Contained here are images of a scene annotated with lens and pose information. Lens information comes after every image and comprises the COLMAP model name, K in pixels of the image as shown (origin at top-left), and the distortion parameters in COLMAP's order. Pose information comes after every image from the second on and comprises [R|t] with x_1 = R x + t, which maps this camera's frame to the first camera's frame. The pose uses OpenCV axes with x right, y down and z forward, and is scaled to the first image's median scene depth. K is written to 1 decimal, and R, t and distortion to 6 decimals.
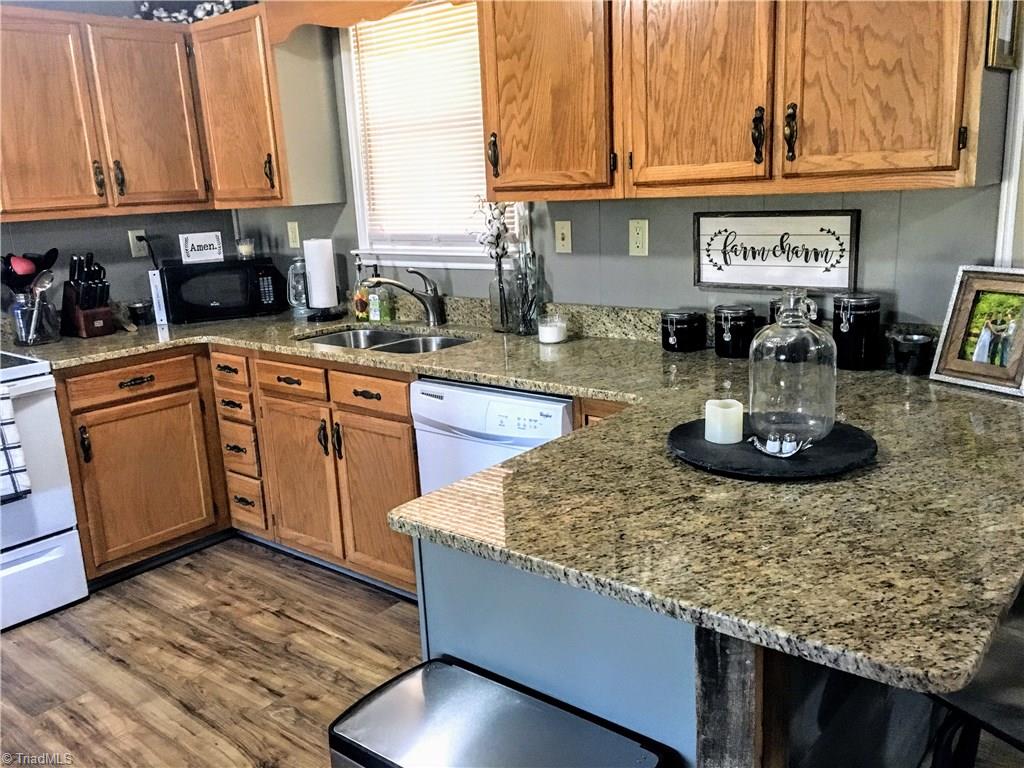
lens RADIAL K [[867.7, 0, 512.0], [0, 867.7, 379.5], [0, 0, 1]] dist [0.074699, -0.095564]
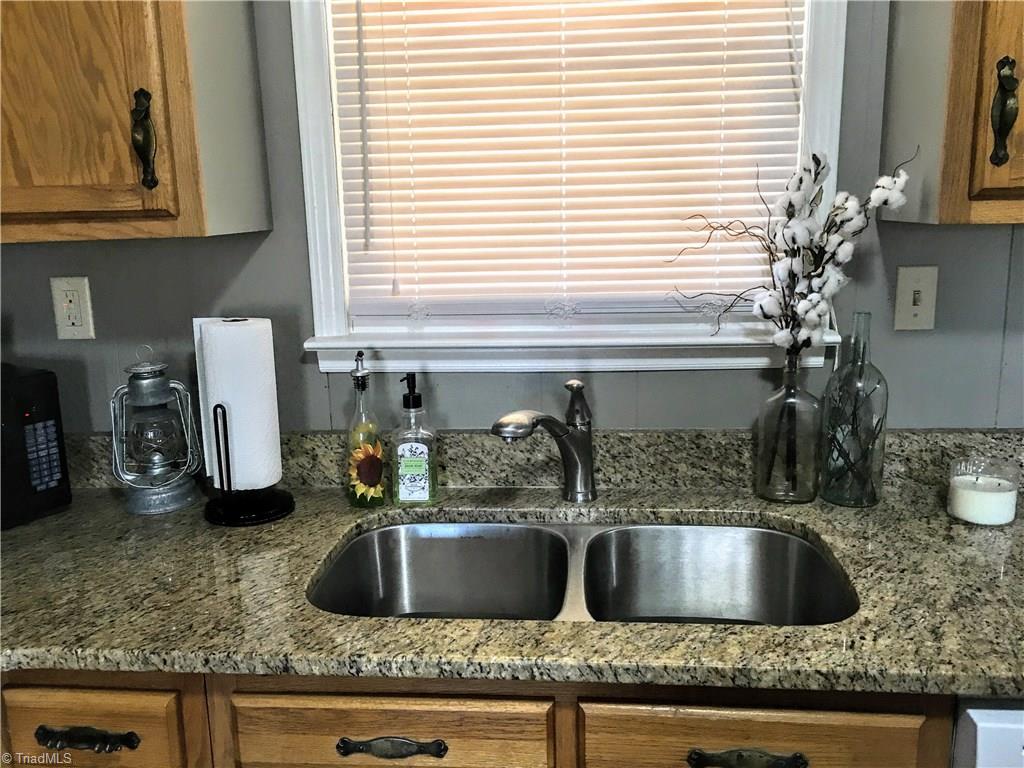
lens RADIAL K [[867.7, 0, 514.4], [0, 867.7, 380.6], [0, 0, 1]] dist [0.074699, -0.095564]
pose [[0.821665, -0.083623, 0.563803, -0.439125], [0.111541, 0.993644, -0.015179, -0.142920], [-0.558950, 0.075360, 0.825770, 0.758461]]
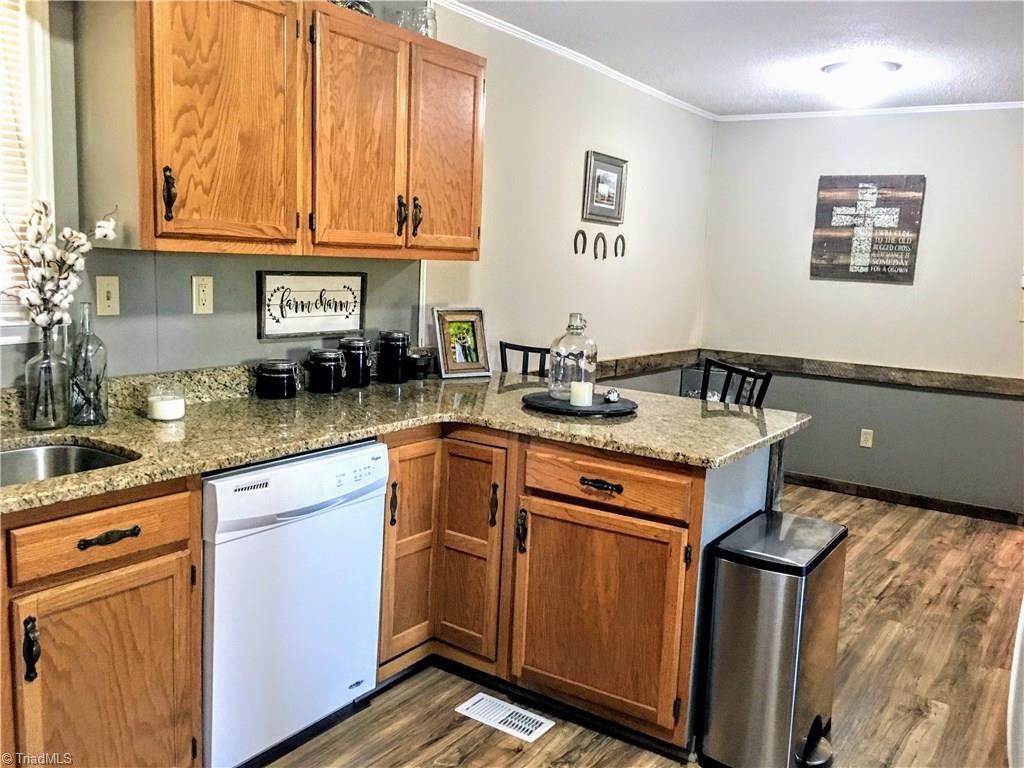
lens RADIAL K [[867.7, 0, 510.8], [0, 867.7, 380.7], [0, 0, 1]] dist [0.074699, -0.095564]
pose [[-0.084269, -0.098261, 0.991586, -0.835122], [0.189438, 0.975397, 0.112756, -0.114064], [-0.978270, 0.197346, -0.063581, 0.740715]]
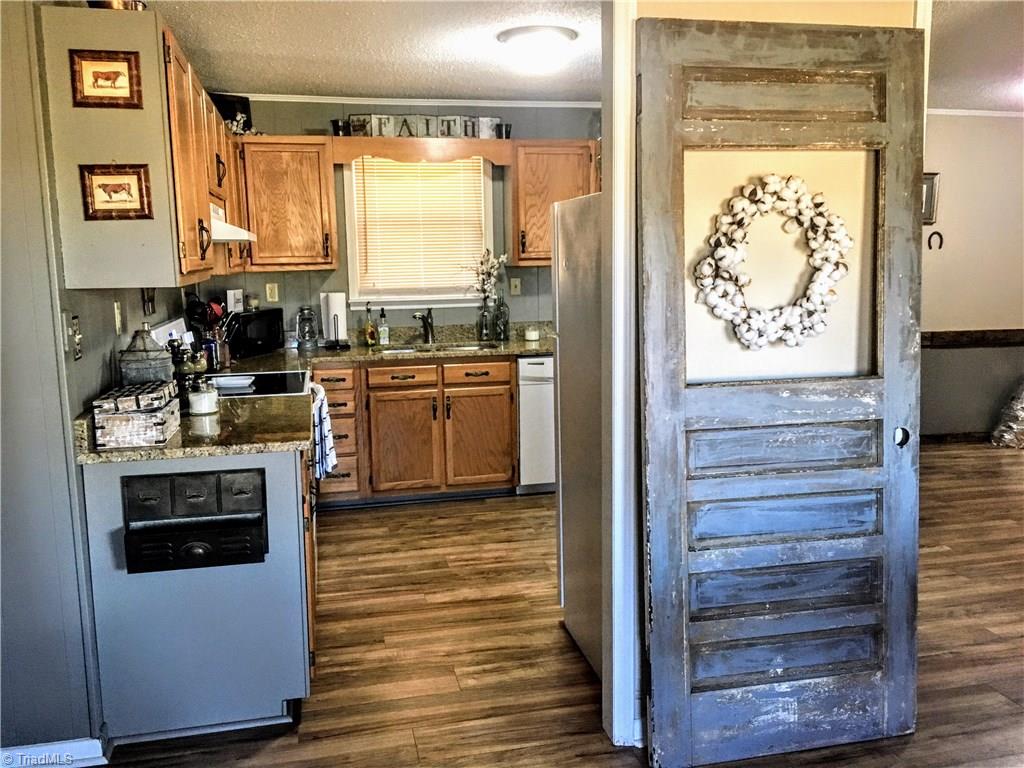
lens RADIAL K [[867.7, 0, 509.5], [0, 867.7, 378.0], [0, 0, 1]] dist [0.074699, -0.095564]
pose [[0.617064, -0.073841, 0.783441, -1.504705], [0.166687, 0.985261, -0.038425, 0.104619], [-0.769057, 0.154300, 0.620277, -0.122373]]
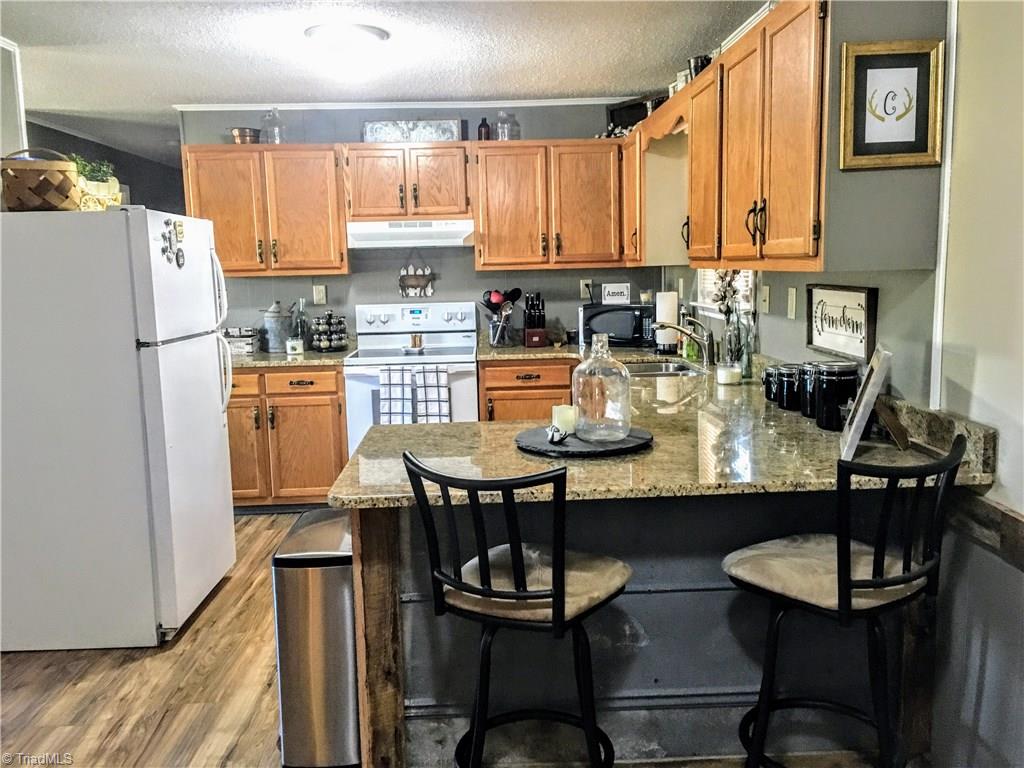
lens RADIAL K [[867.7, 0, 508.5], [0, 867.7, 377.7], [0, 0, 1]] dist [0.074699, -0.095564]
pose [[0.662732, 0.131078, -0.737296, 0.758845], [-0.176323, 0.984194, 0.016481, -0.017557], [0.727802, 0.119080, 0.675369, -0.048741]]
